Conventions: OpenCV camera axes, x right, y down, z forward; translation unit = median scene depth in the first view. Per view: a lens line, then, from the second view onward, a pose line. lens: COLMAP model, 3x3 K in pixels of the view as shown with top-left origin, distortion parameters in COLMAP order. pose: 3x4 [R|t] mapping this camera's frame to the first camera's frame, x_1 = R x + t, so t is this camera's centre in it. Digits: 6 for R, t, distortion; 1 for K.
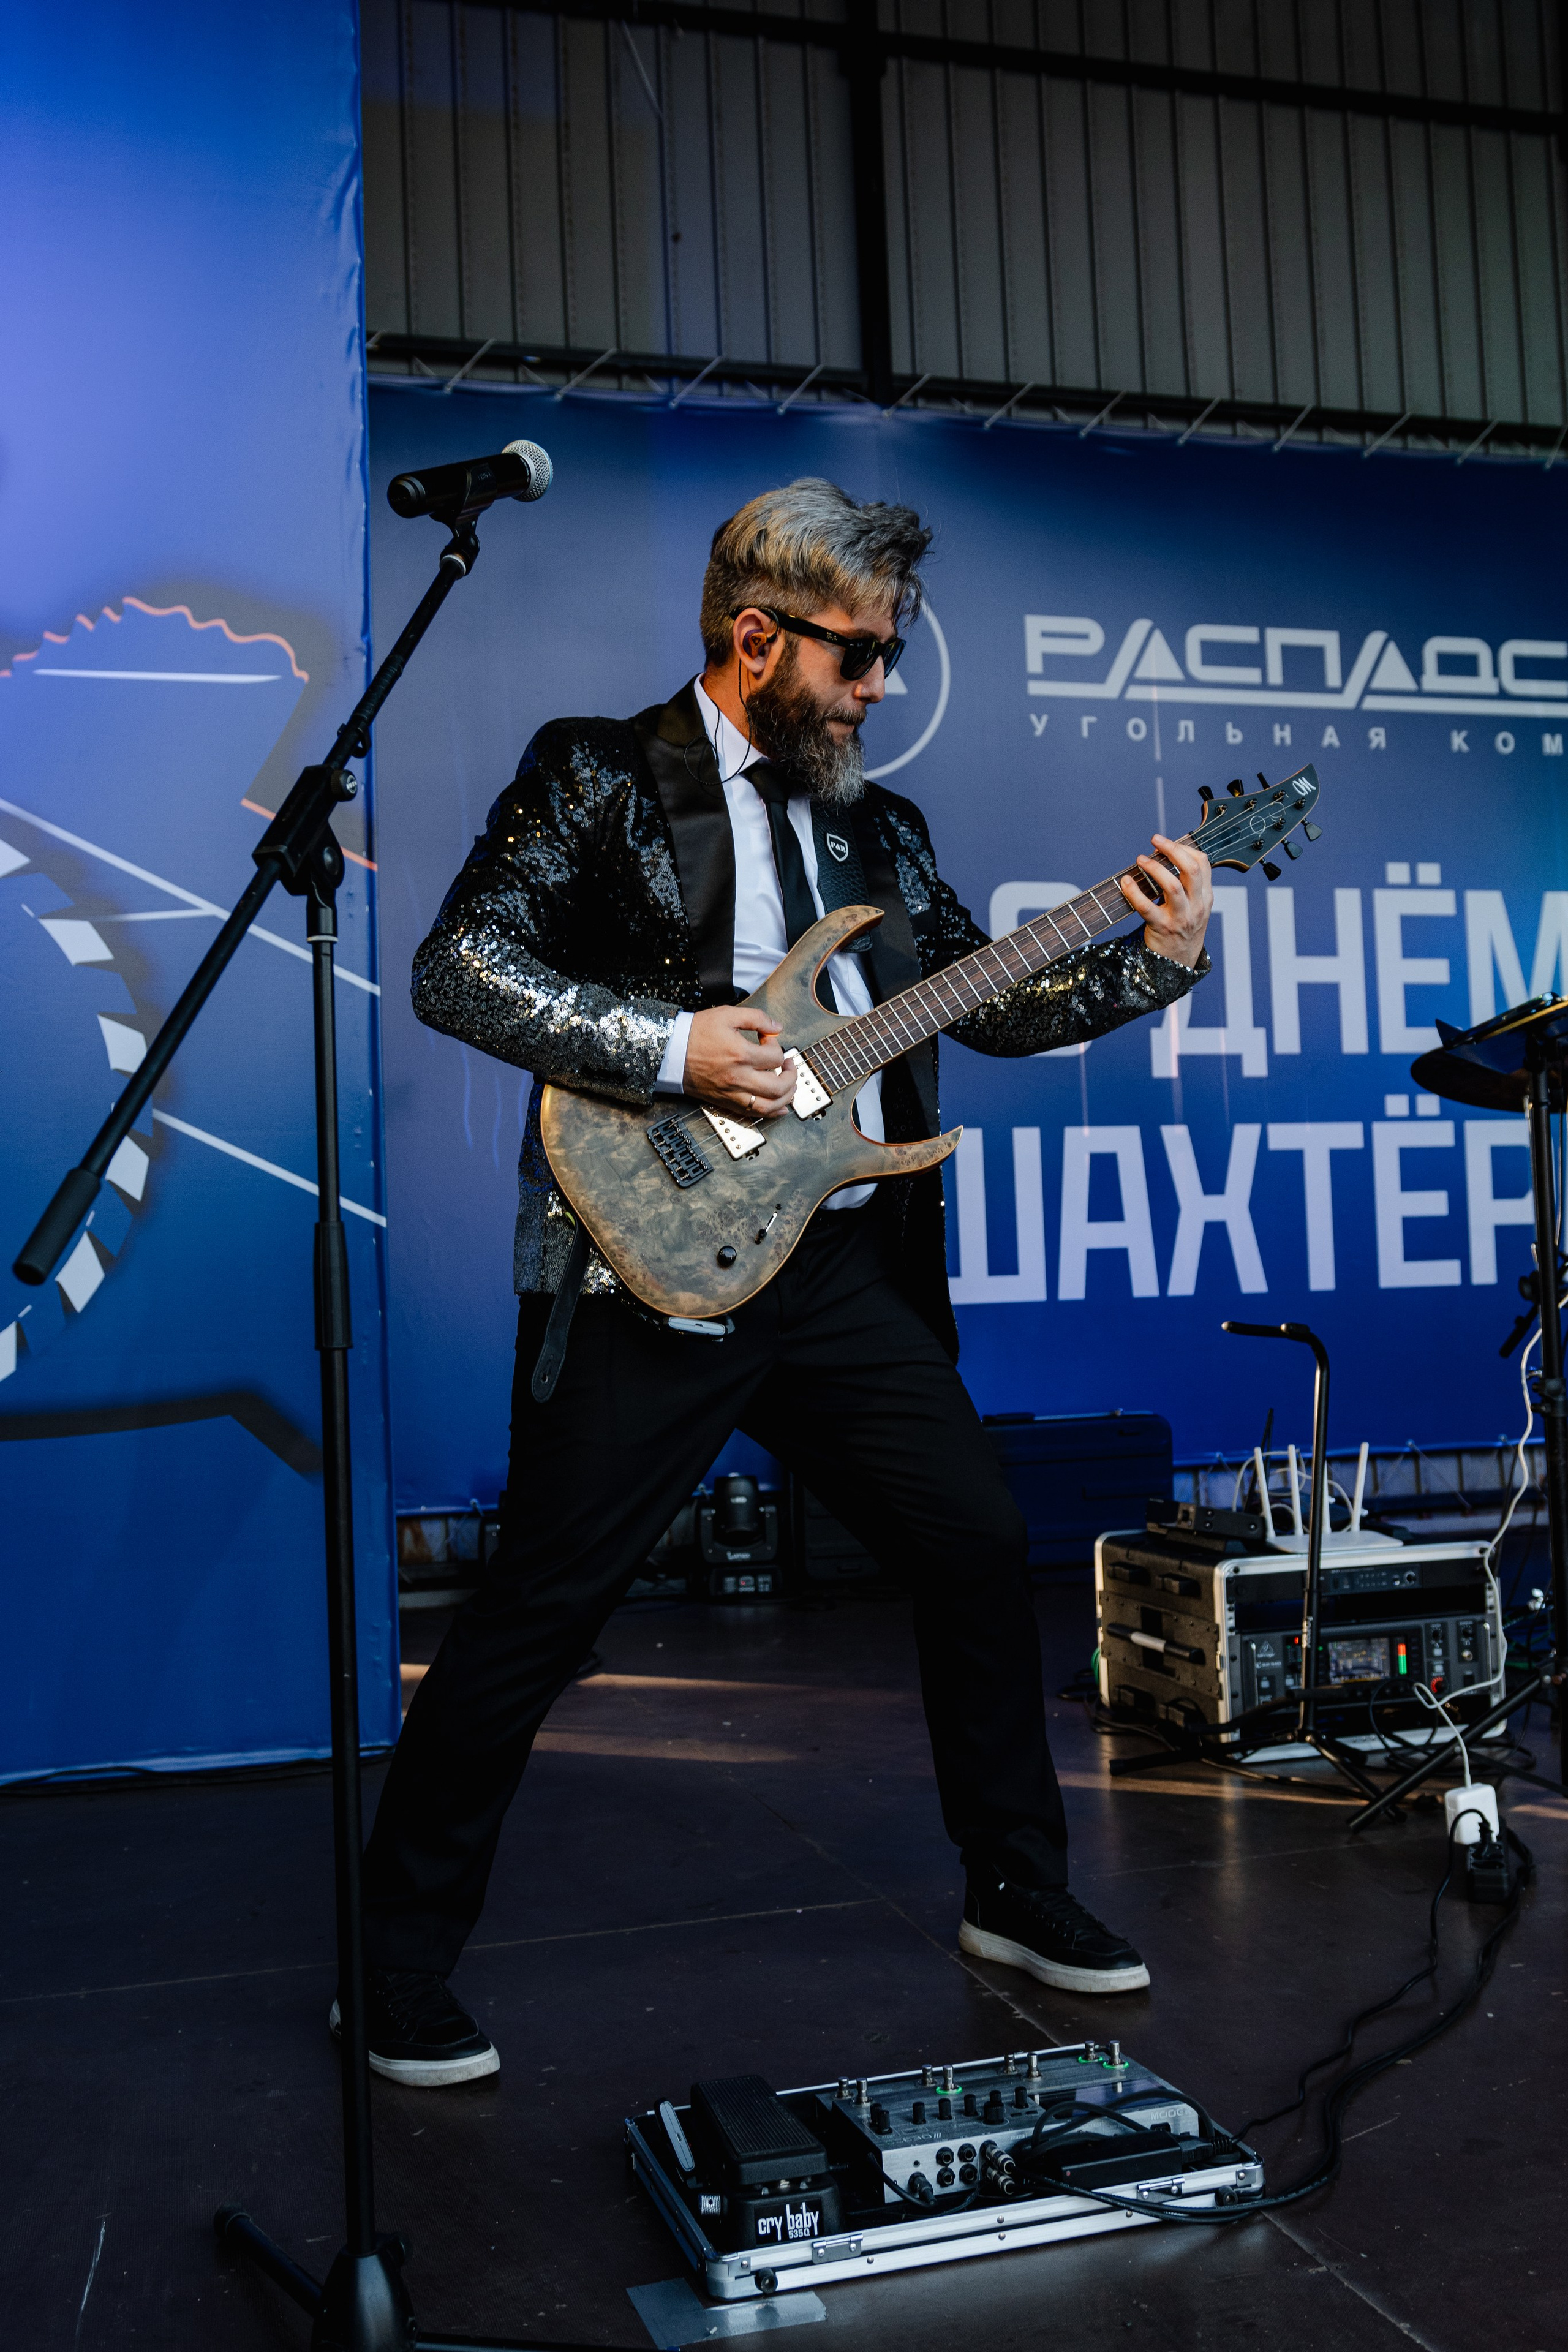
lens RADIAL K [[2198.9, 0, 787.3], [0, 2198.9, 1181.5], [0, 0, 1]] dist [0.008015, -0.007471]
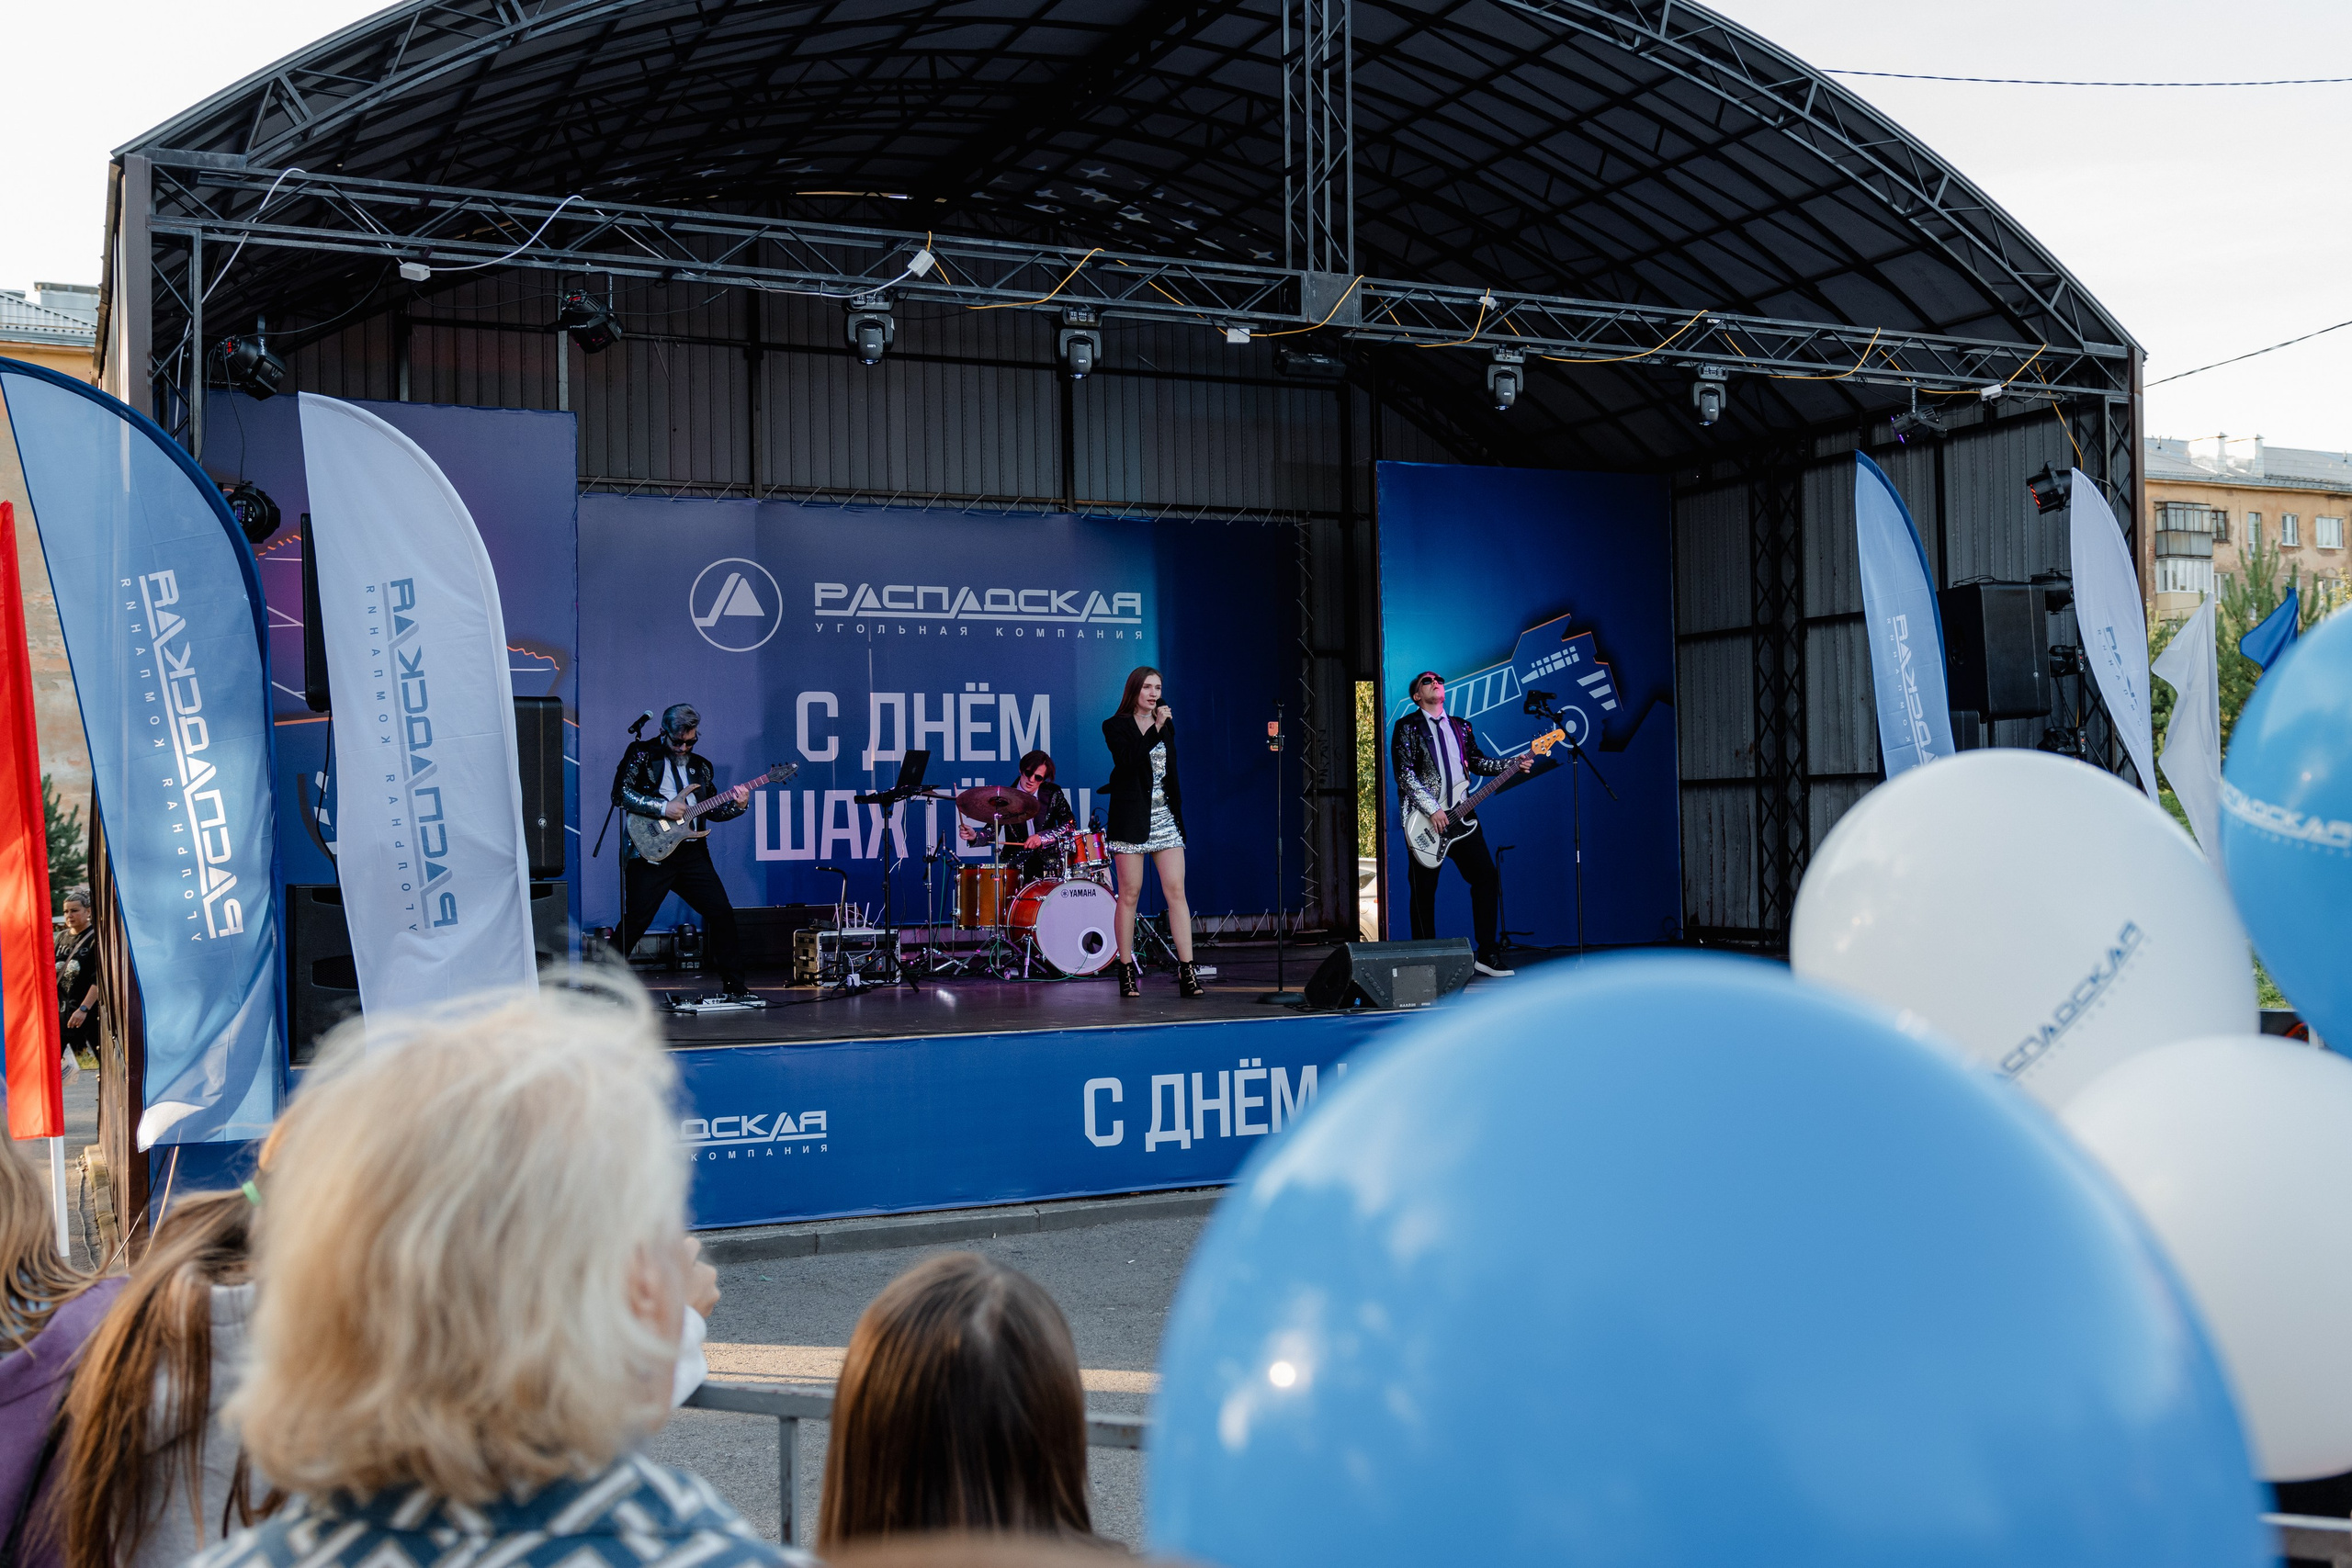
lens RADIAL K [[2368.8, 0, 1170.3], [0, 2368.8, 776.5], [0, 0, 1]] dist [-0.008650, 0.003021]
pose [[0.985709, 0.024164, 0.166712, 0.061656], [-0.027798, 0.999423, 0.019497, -0.099743], [-0.166145, -0.023852, 0.985813, -1.653204]]
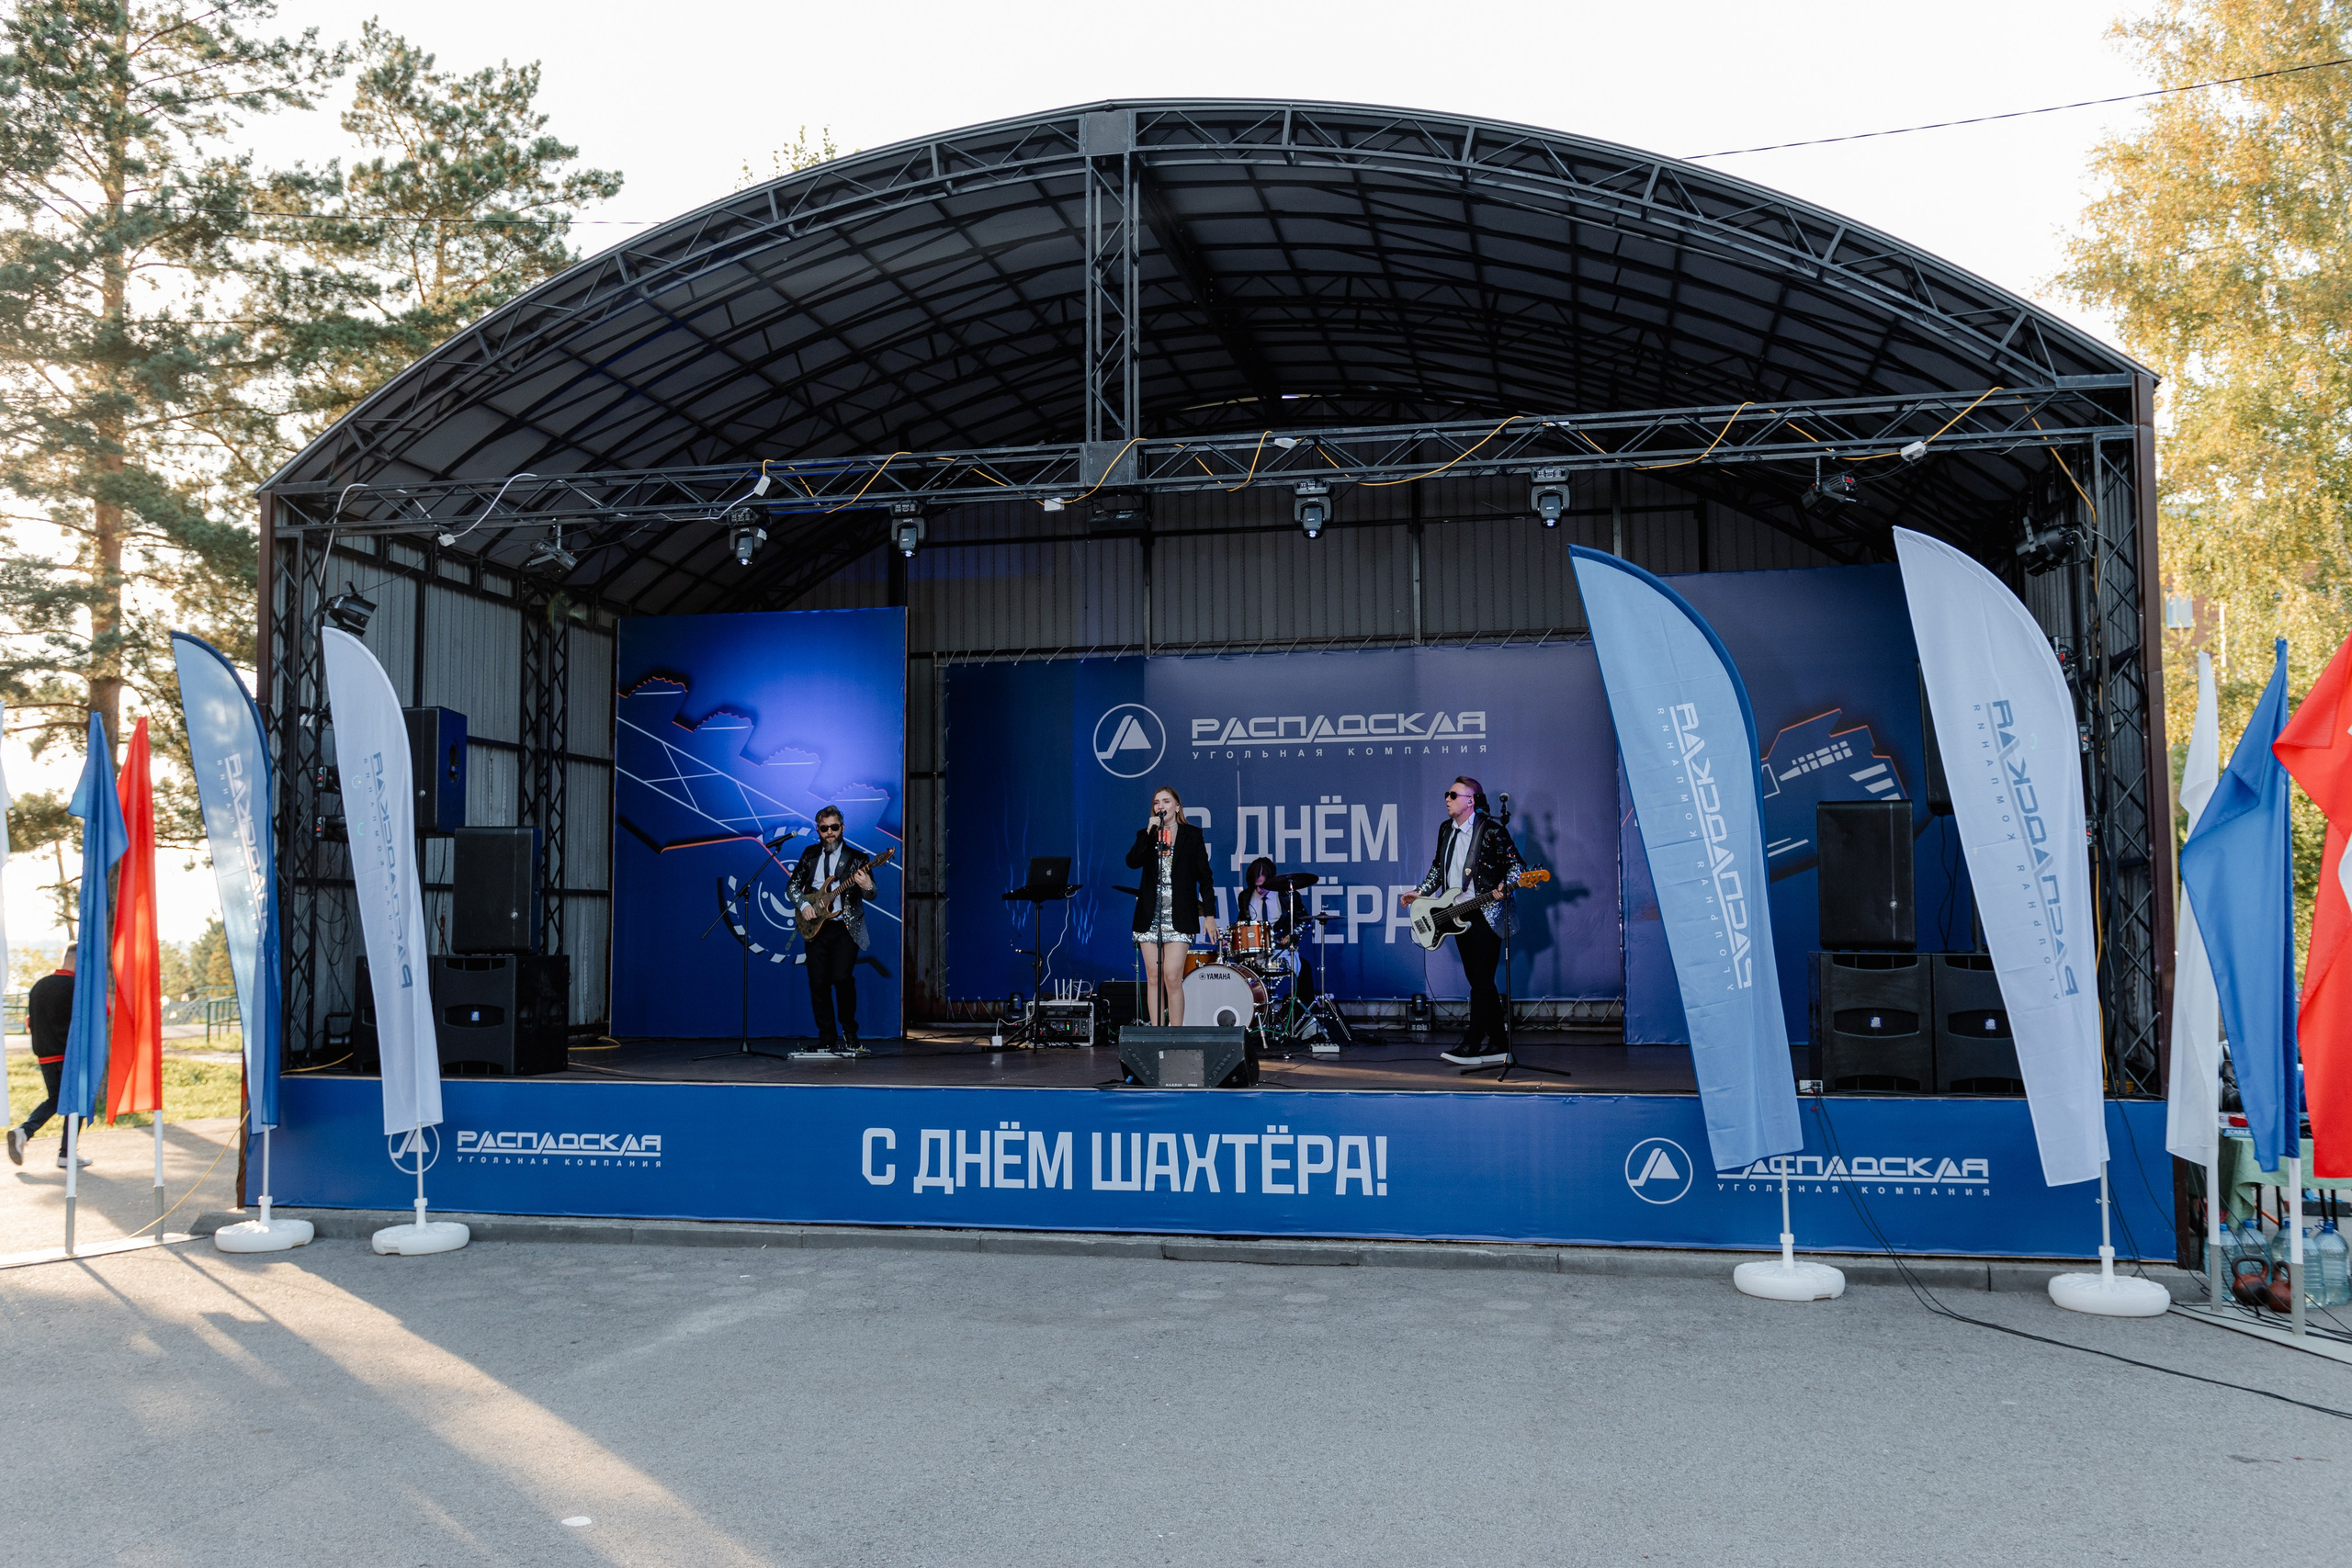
lens RADIAL K [[1940.9, 0, 1173.9], [0, 1940.9, 778.8], [0, 0, 1]] dist [0.005880, 0.001715]
pose [[0.882863, -0.004449, -0.469609, 1.318452], [-0.003498, 0.999865, -0.016049, -0.127817], [0.469617, 0.015812, 0.882729, -1.359293]]
